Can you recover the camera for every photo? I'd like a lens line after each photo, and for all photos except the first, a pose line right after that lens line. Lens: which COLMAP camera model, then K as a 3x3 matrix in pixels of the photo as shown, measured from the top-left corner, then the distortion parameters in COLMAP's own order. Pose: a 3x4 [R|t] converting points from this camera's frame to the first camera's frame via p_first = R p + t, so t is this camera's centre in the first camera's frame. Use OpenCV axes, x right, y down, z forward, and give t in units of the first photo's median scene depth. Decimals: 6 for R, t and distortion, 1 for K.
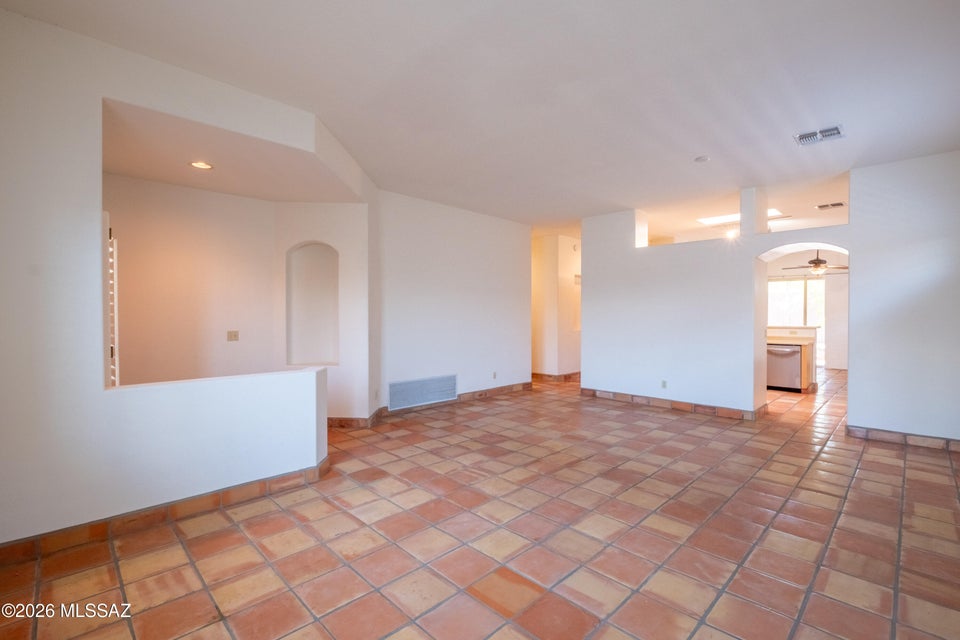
lens RADIAL K [[428.7, 0, 480.0], [0, 428.7, 320.0], [0, 0, 1]] dist [-0.001262, -0.000520]
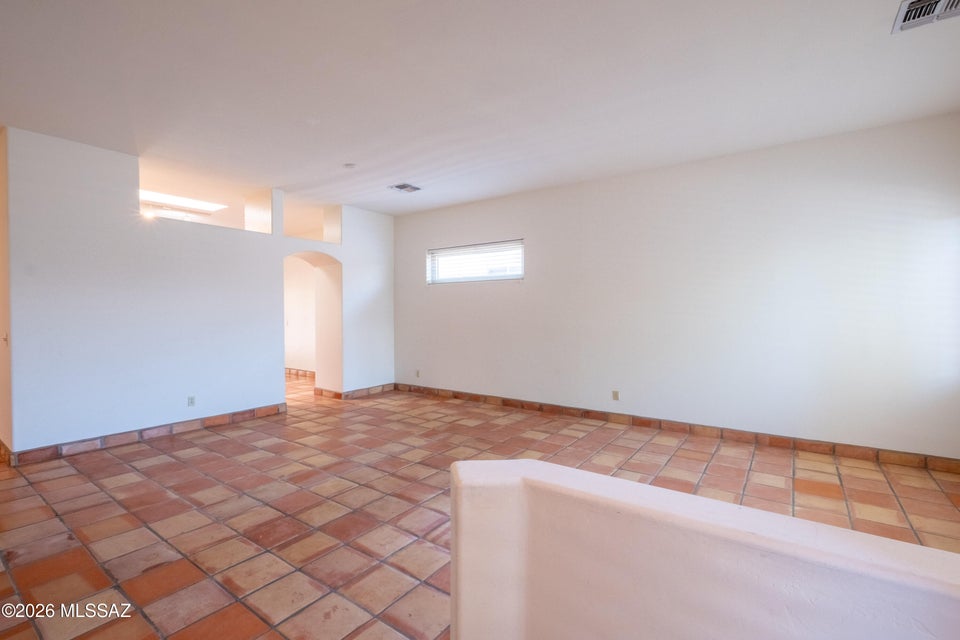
lens RADIAL K [[428.7, 0, 480.0], [0, 428.7, 320.0], [0, 0, 1]] dist [-0.001262, -0.000520]
pose [[-0.159583, -0.021525, 0.986950, -0.644629], [0.017306, 0.999548, 0.024598, -0.008091], [-0.987033, 0.021006, -0.159138, 0.950917]]
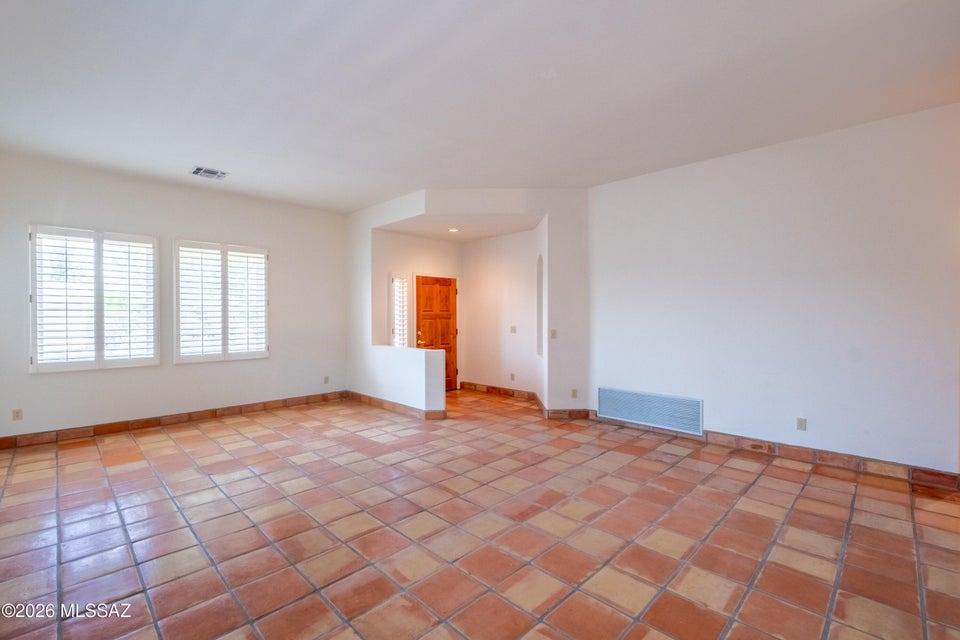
lens RADIAL K [[428.7, 0, 480.0], [0, 428.7, 320.0], [0, 0, 1]] dist [-0.001262, -0.000520]
pose [[0.002112, 0.011313, -0.999934, 1.032747], [-0.011161, 0.999874, 0.011289, -0.011381], [0.999935, 0.011137, 0.002238, 1.034512]]
